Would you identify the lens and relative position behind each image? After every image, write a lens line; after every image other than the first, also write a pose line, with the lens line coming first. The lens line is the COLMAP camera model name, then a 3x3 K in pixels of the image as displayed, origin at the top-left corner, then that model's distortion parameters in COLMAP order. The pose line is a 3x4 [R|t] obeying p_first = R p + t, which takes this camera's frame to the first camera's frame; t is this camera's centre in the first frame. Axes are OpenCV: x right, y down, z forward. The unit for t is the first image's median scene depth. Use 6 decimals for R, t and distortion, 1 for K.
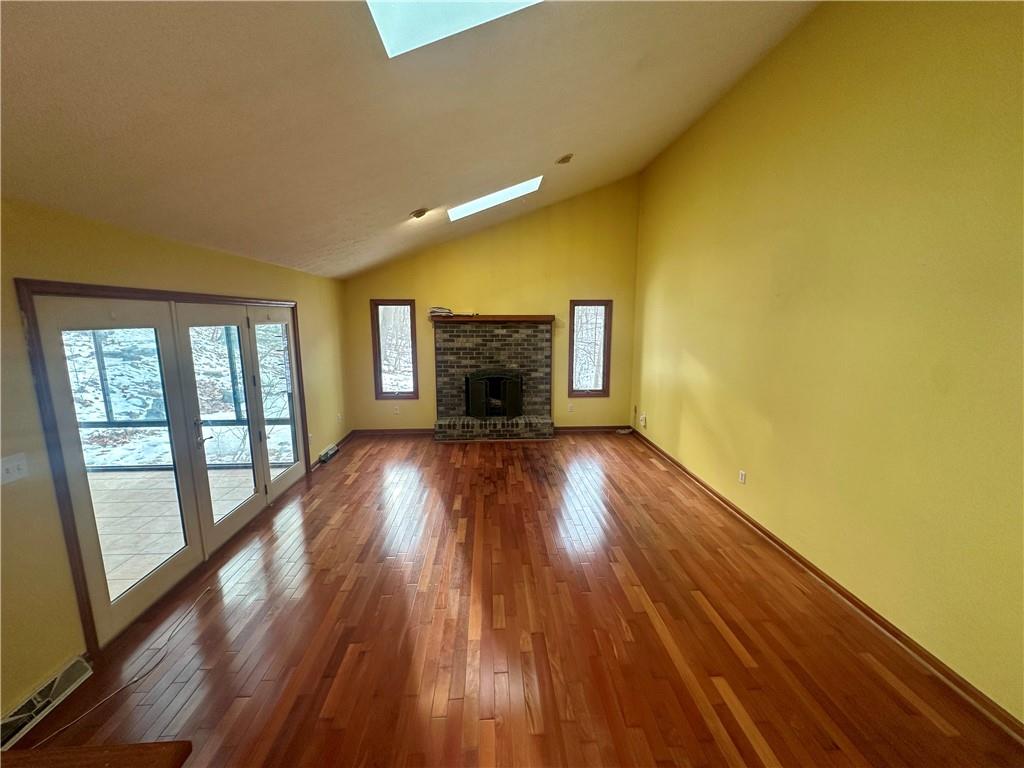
lens RADIAL K [[408.9, 0, 511.1], [0, 408.9, 386.8], [0, 0, 1]] dist [-0.009911, -0.000361]
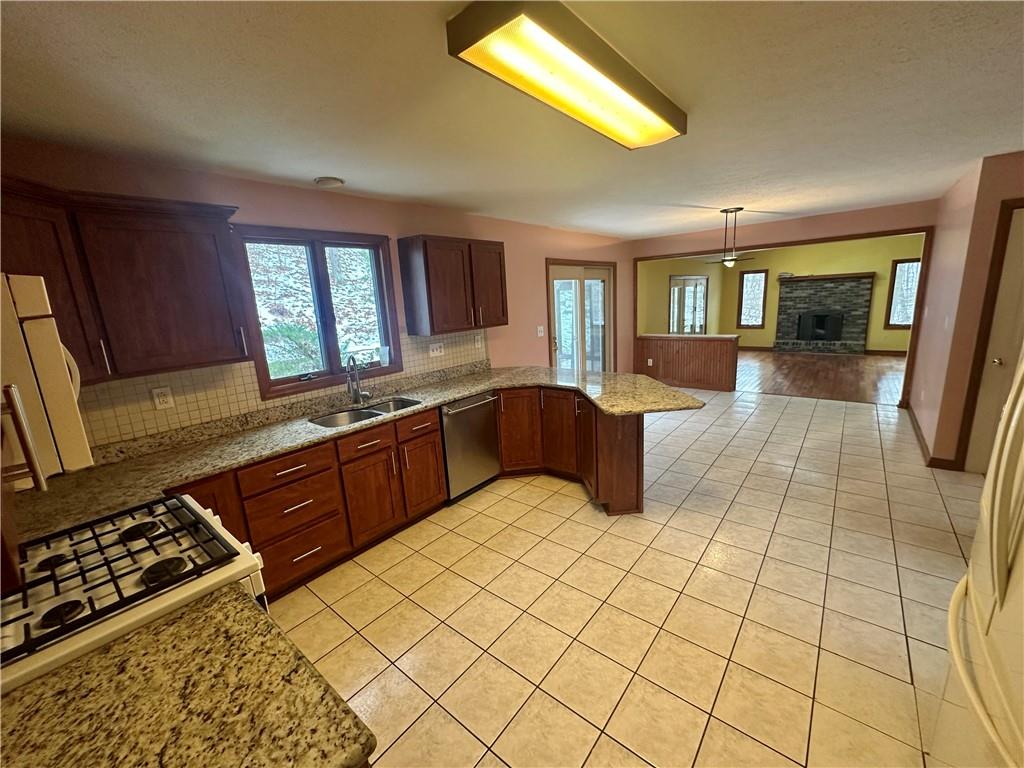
lens RADIAL K [[408.9, 0, 507.2], [0, 408.9, 386.8], [0, 0, 1]] dist [-0.009911, -0.000361]
pose [[0.724049, 0.104860, -0.681731, 0.180311], [-0.057147, 0.994098, 0.092212, 0.176739], [0.687377, -0.027807, 0.725768, -0.974751]]
